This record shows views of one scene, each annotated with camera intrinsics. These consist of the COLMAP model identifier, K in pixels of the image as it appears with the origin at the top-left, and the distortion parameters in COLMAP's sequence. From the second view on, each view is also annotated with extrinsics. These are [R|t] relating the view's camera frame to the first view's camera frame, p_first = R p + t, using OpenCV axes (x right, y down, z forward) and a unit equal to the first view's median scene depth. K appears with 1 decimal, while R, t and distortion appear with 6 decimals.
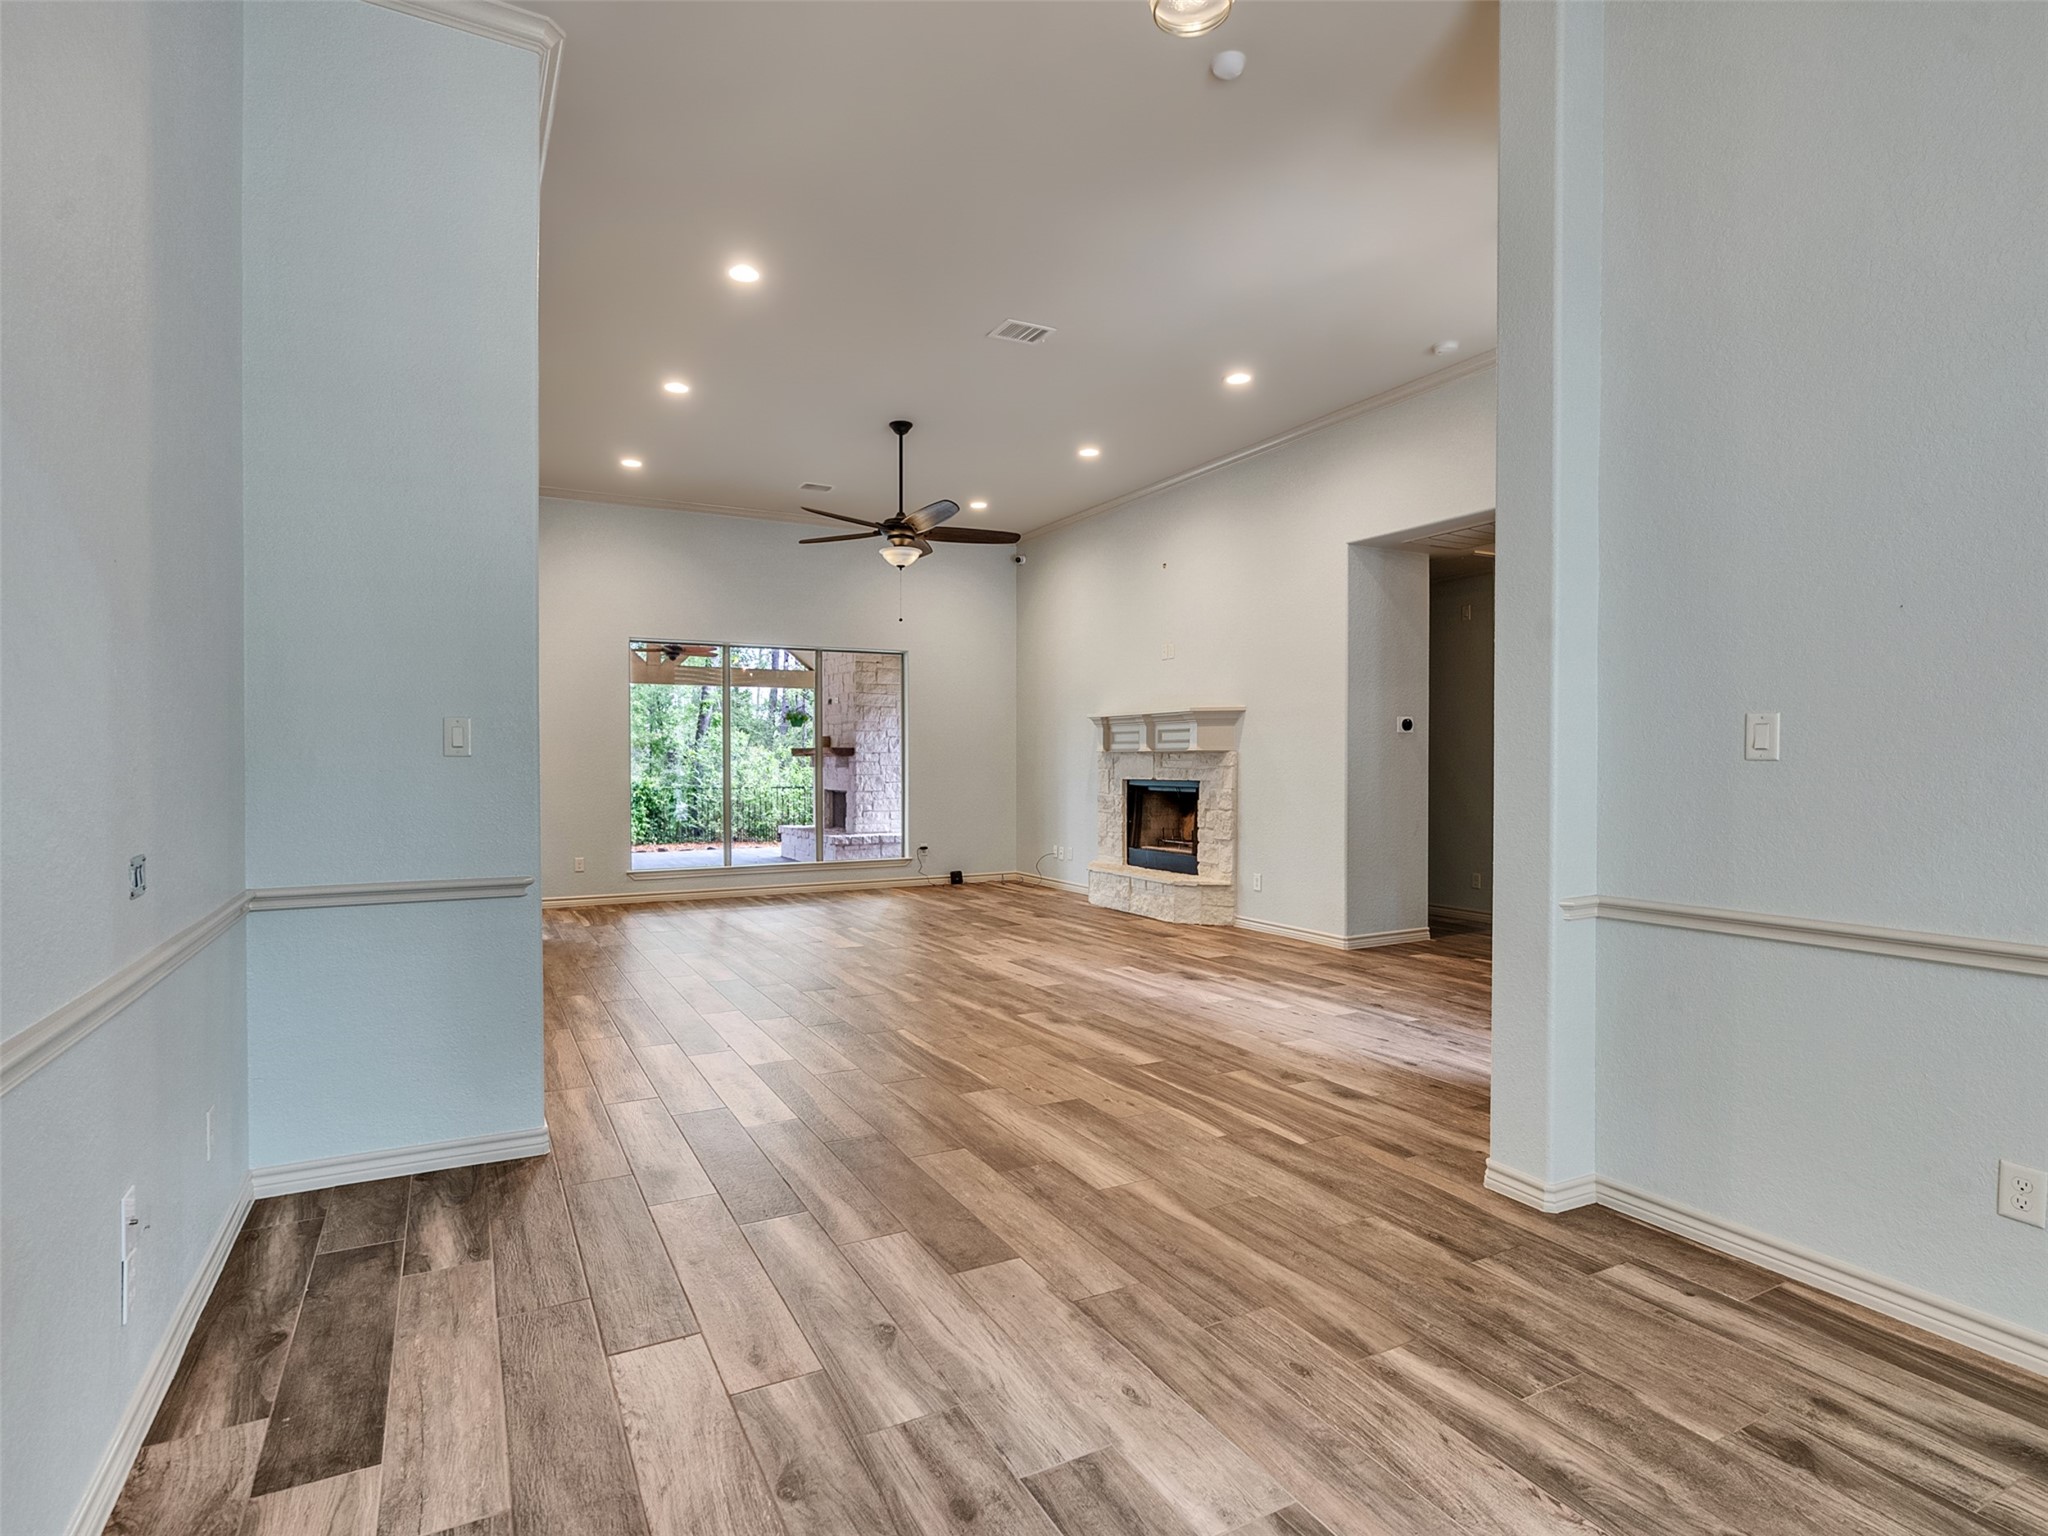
lens RADIAL K [[1045.5, 0, 1006.6], [0, 1045.5, 769.3], [0, 0, 1]] dist [-0.007684, 0.004875]
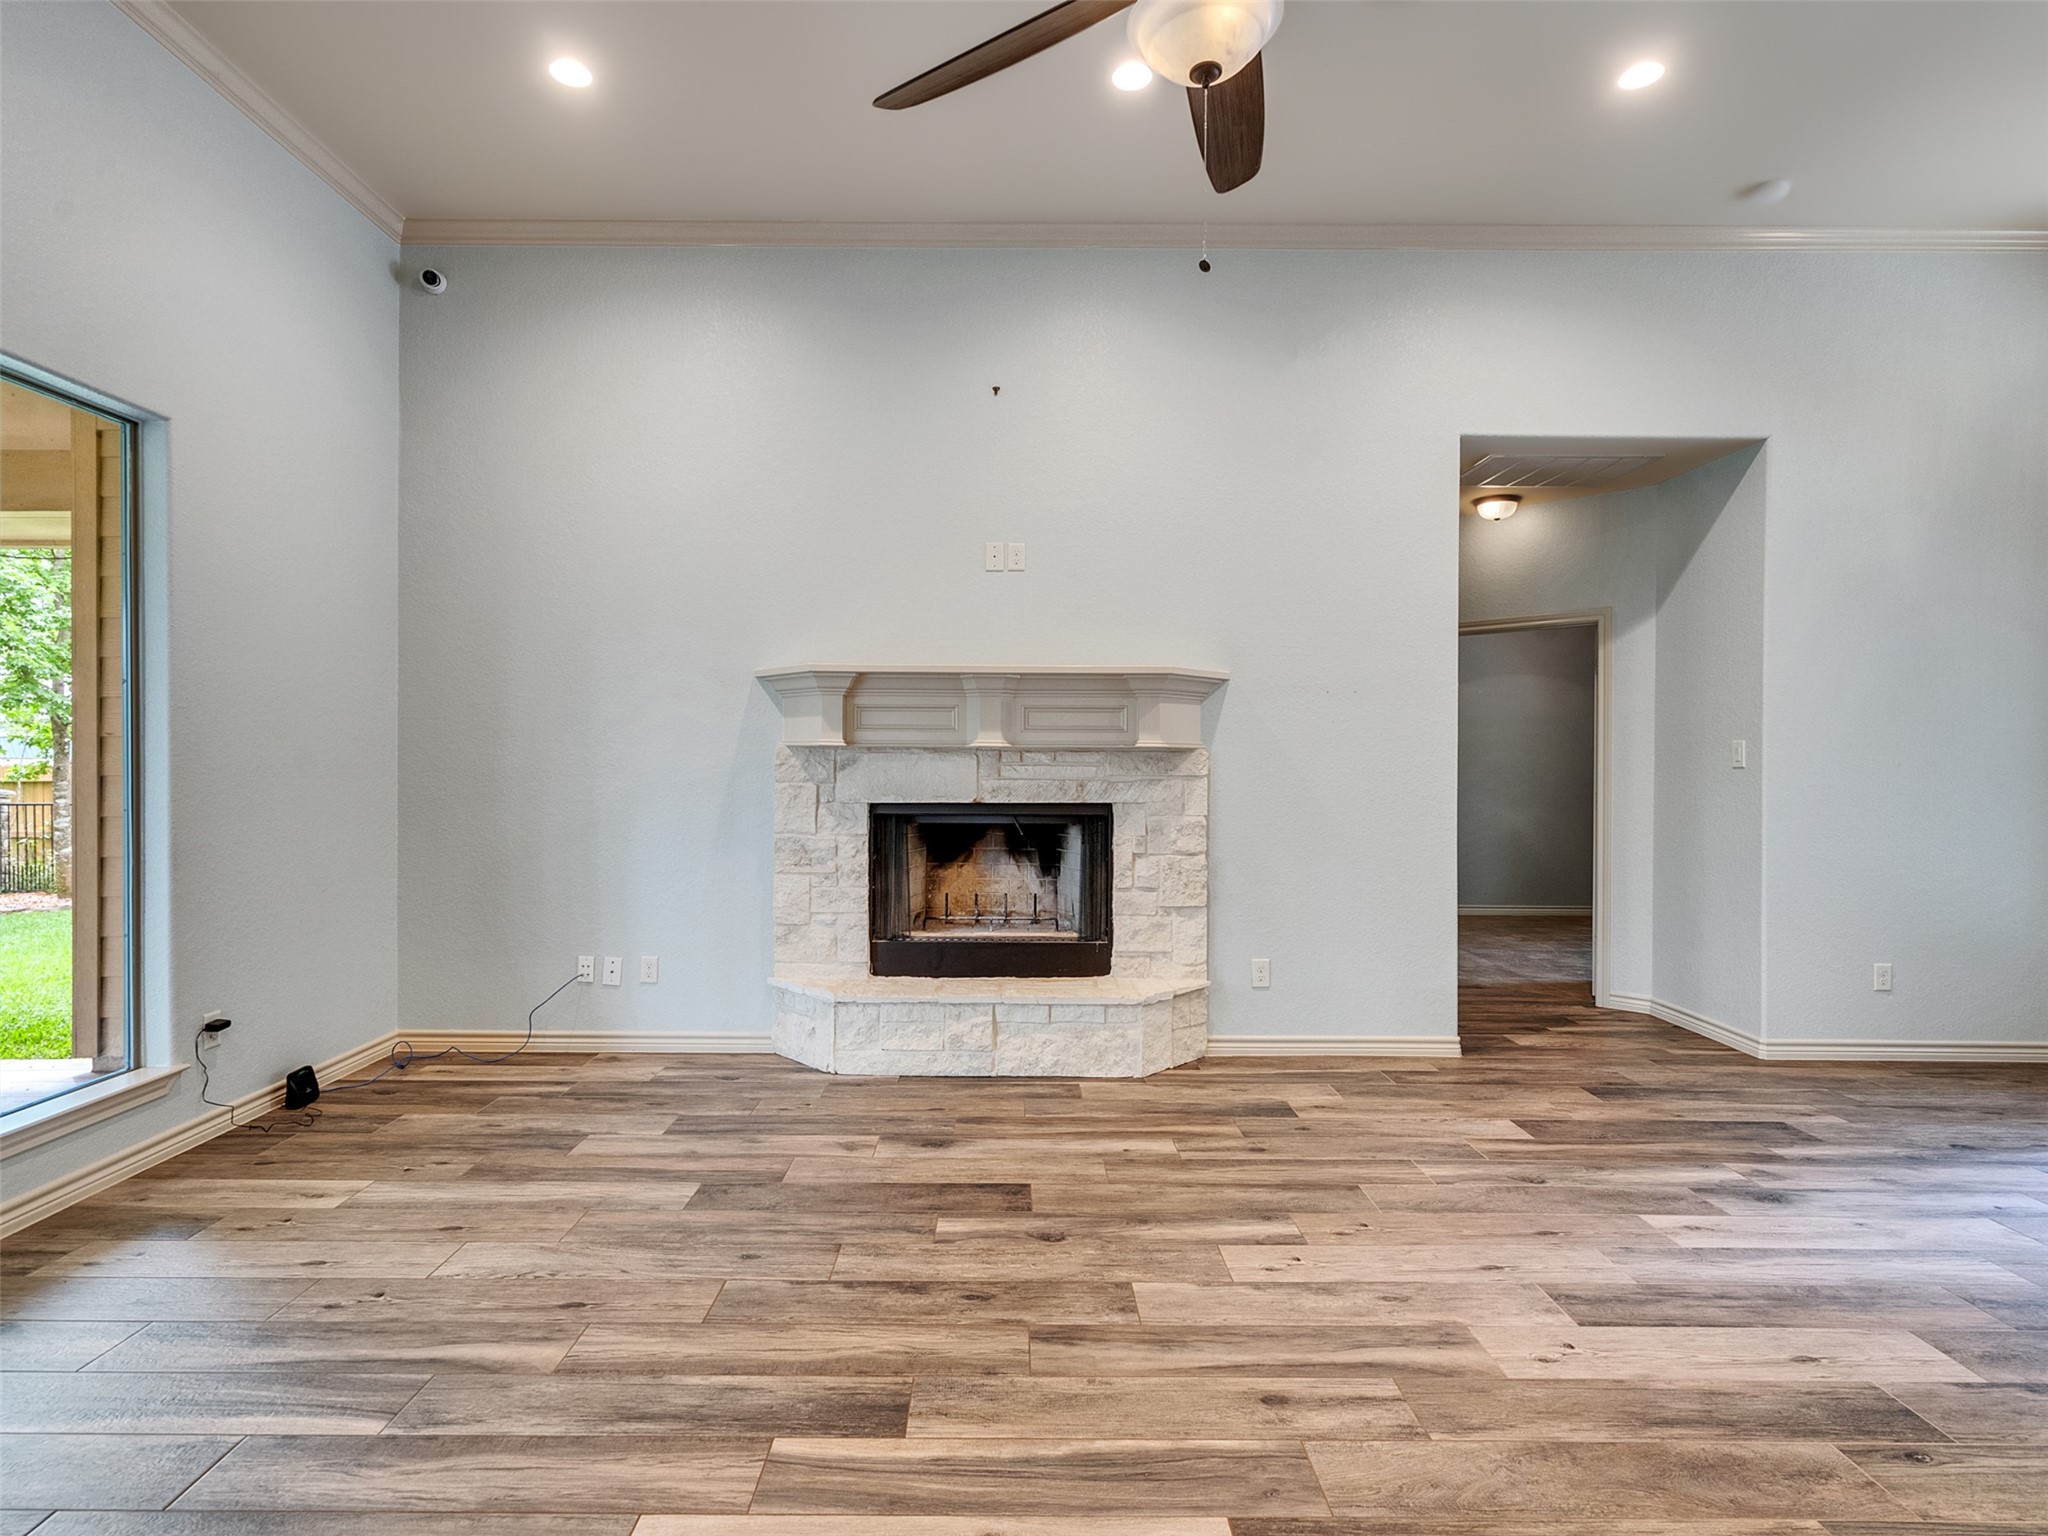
lens RADIAL K [[1045.5, 0, 1006.6], [0, 1045.5, 769.3], [0, 0, 1]] dist [-0.007684, 0.004875]
pose [[0.470064, -0.002927, 0.882628, -0.548146], [0.003137, 0.999994, 0.001645, -0.012921], [-0.882627, 0.001996, 0.470070, 1.347370]]
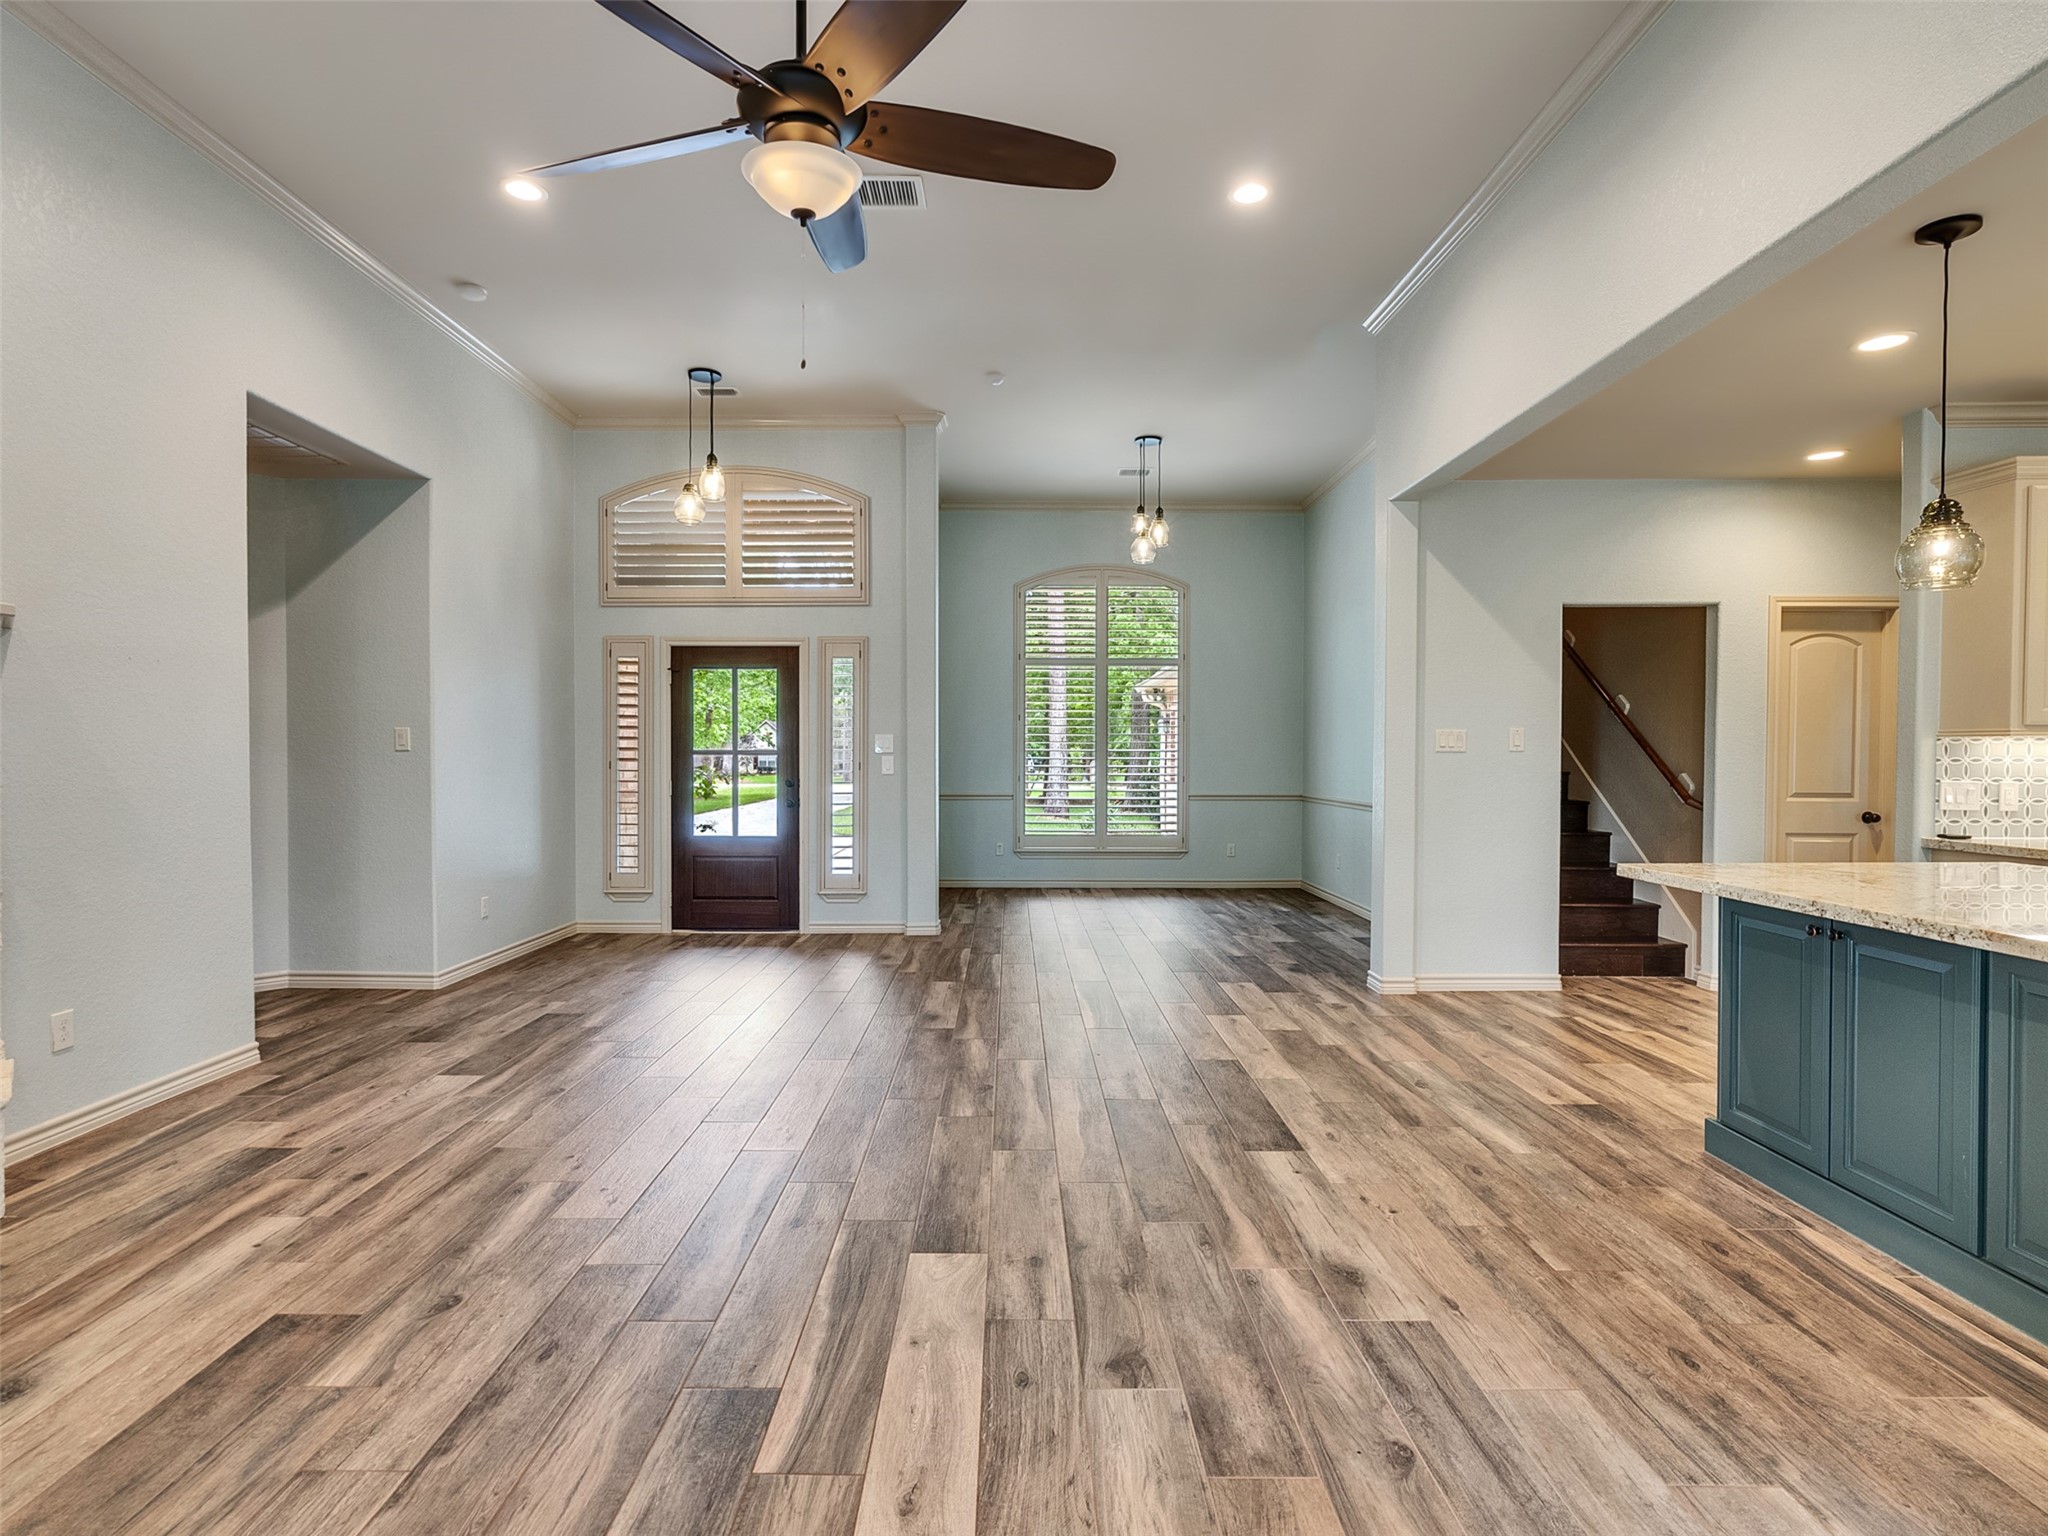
lens RADIAL K [[1045.5, 0, 1006.6], [0, 1045.5, 769.3], [0, 0, 1]] dist [-0.007684, 0.004875]
pose [[-0.882202, -0.010395, 0.470757, -0.491822], [0.001368, 0.999695, 0.024639, -0.017545], [-0.470870, 0.022381, -0.881919, 1.895470]]
